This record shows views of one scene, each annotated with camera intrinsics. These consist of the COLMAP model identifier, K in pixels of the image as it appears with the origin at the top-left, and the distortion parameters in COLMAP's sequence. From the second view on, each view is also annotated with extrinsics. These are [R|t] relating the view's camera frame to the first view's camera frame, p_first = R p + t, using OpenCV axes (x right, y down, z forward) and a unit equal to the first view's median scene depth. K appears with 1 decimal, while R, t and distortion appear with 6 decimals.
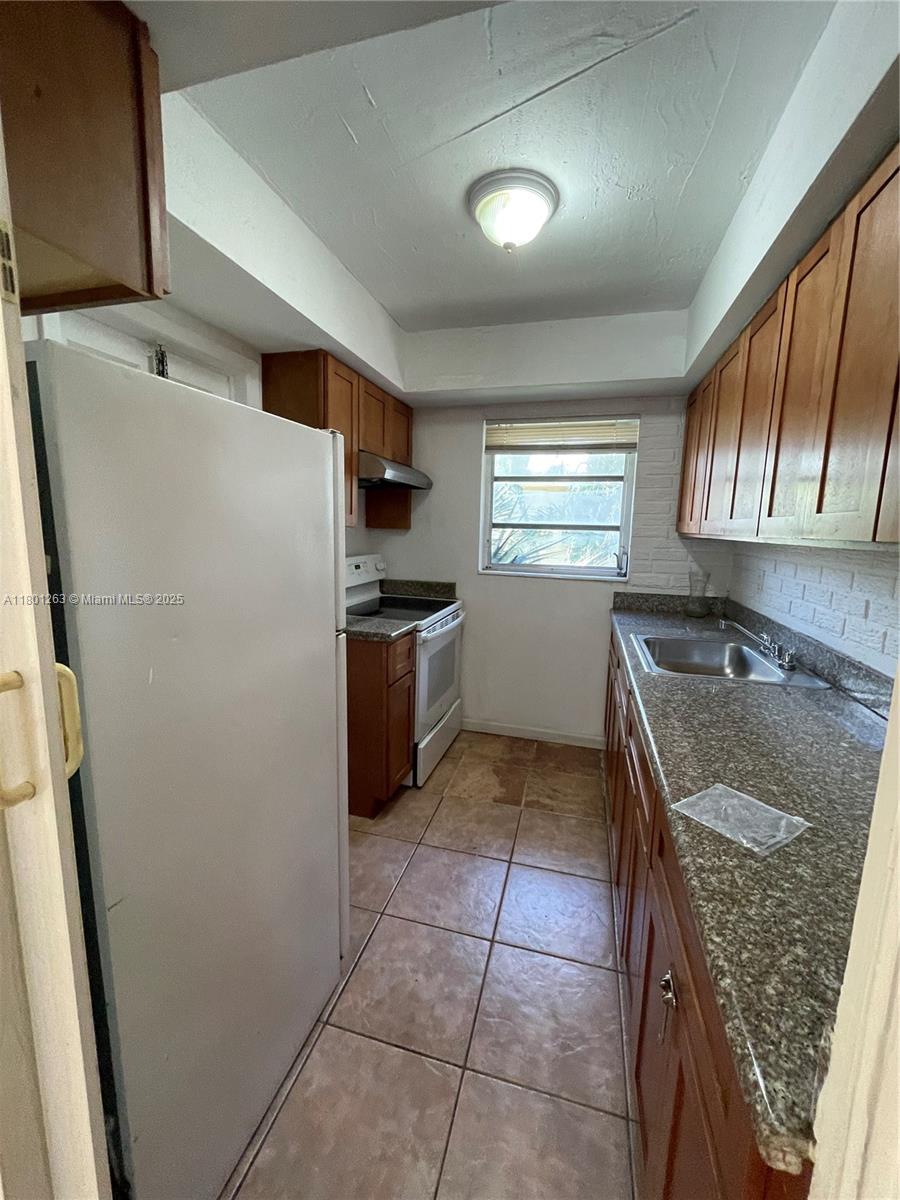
lens RADIAL K [[487.5, 0, 451.0], [0, 487.5, 597.8], [0, 0, 1]] dist [-0.001294, 0.000288]
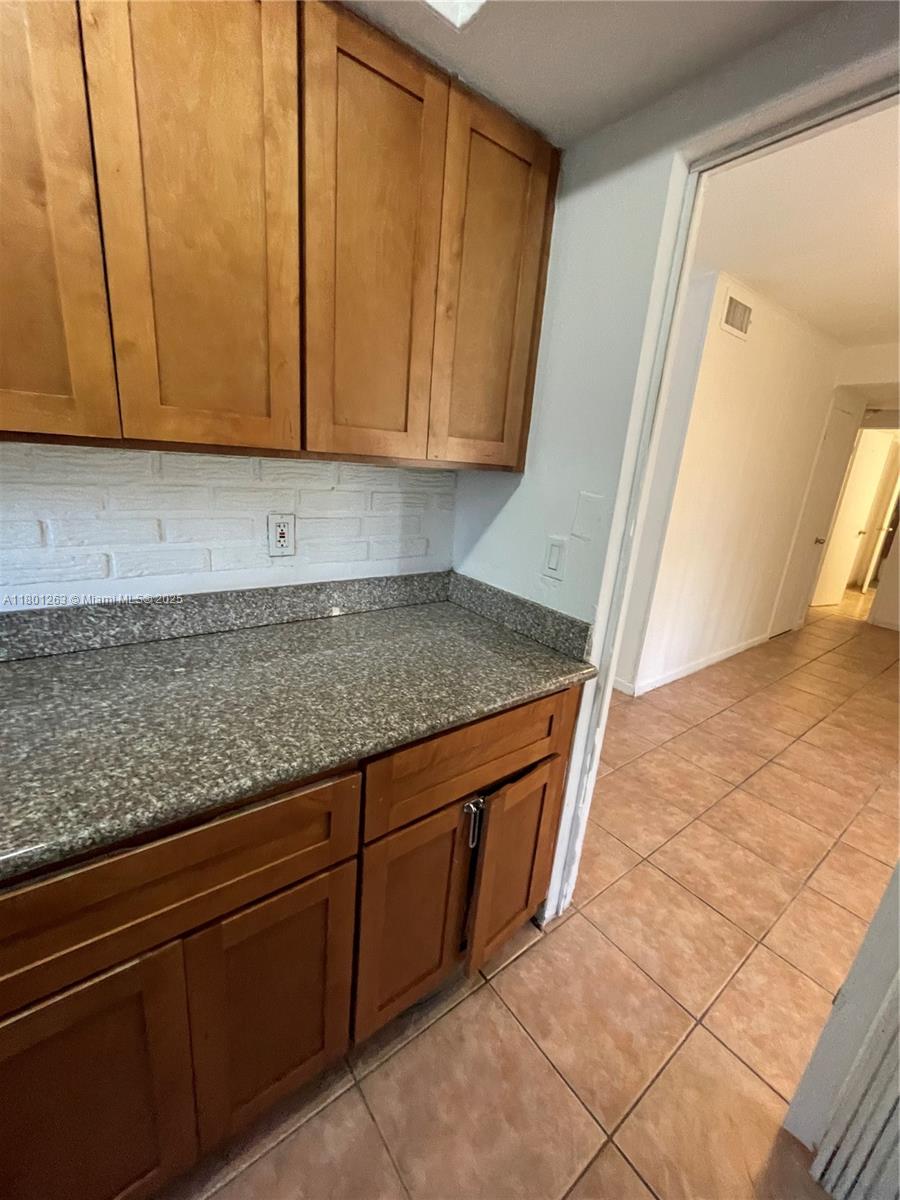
lens RADIAL K [[487.5, 0, 450.3], [0, 487.5, 605.2], [0, 0, 1]] dist [-0.001294, 0.000288]
pose [[-0.795764, -0.255578, 0.549035, -0.061003], [-0.007863, 0.910871, 0.412617, -0.159050], [-0.605556, 0.324029, -0.726847, 1.082502]]
